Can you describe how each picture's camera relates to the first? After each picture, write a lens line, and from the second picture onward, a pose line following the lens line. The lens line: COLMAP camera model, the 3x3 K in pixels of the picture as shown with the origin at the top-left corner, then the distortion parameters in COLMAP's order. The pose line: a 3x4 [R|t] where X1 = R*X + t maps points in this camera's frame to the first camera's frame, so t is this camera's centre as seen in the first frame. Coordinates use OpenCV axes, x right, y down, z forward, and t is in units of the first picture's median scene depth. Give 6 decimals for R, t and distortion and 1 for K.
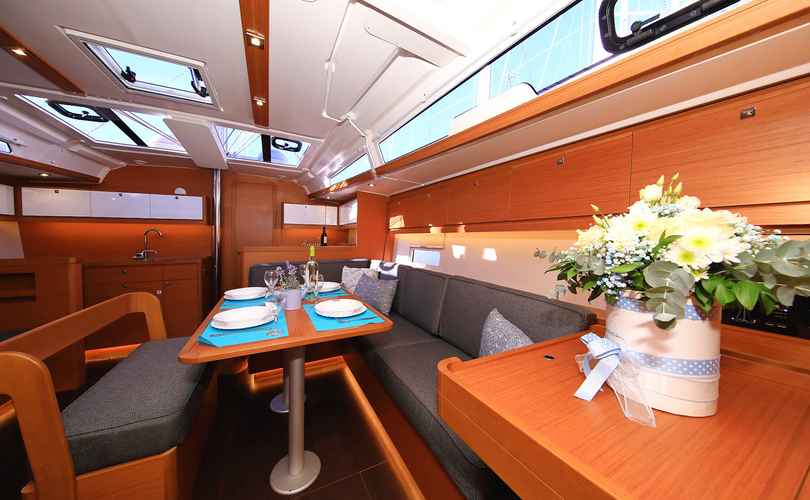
lens RADIAL K [[255.8, 0, 396.5], [0, 255.8, 247.6], [0, 0, 1]] dist [-0.006184, -0.001701]
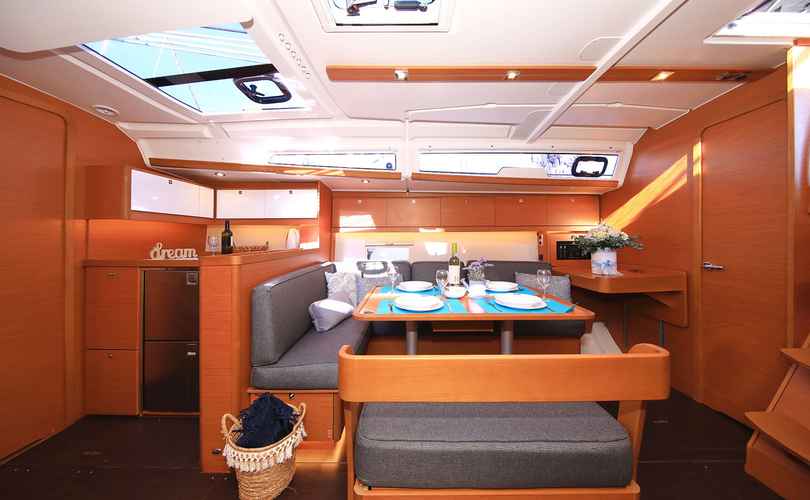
lens RADIAL K [[255.8, 0, 415.9], [0, 255.8, 239.8], [0, 0, 1]] dist [-0.006184, -0.001701]
pose [[0.447755, -0.011917, 0.894077, -0.853049], [0.039482, 0.999199, -0.006454, -0.014128], [-0.893284, 0.038190, 0.447867, 0.415257]]
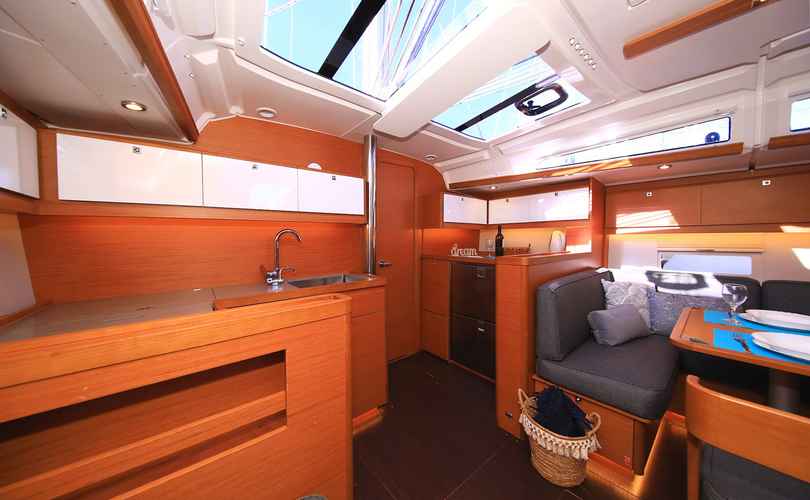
lens RADIAL K [[255.8, 0, 394.9], [0, 255.8, 246.0], [0, 0, 1]] dist [-0.006184, -0.001701]
pose [[0.980697, -0.017188, 0.194779, -0.987811], [0.018747, 0.999805, -0.006166, -0.031425], [-0.194635, 0.009699, 0.980828, 0.448293]]
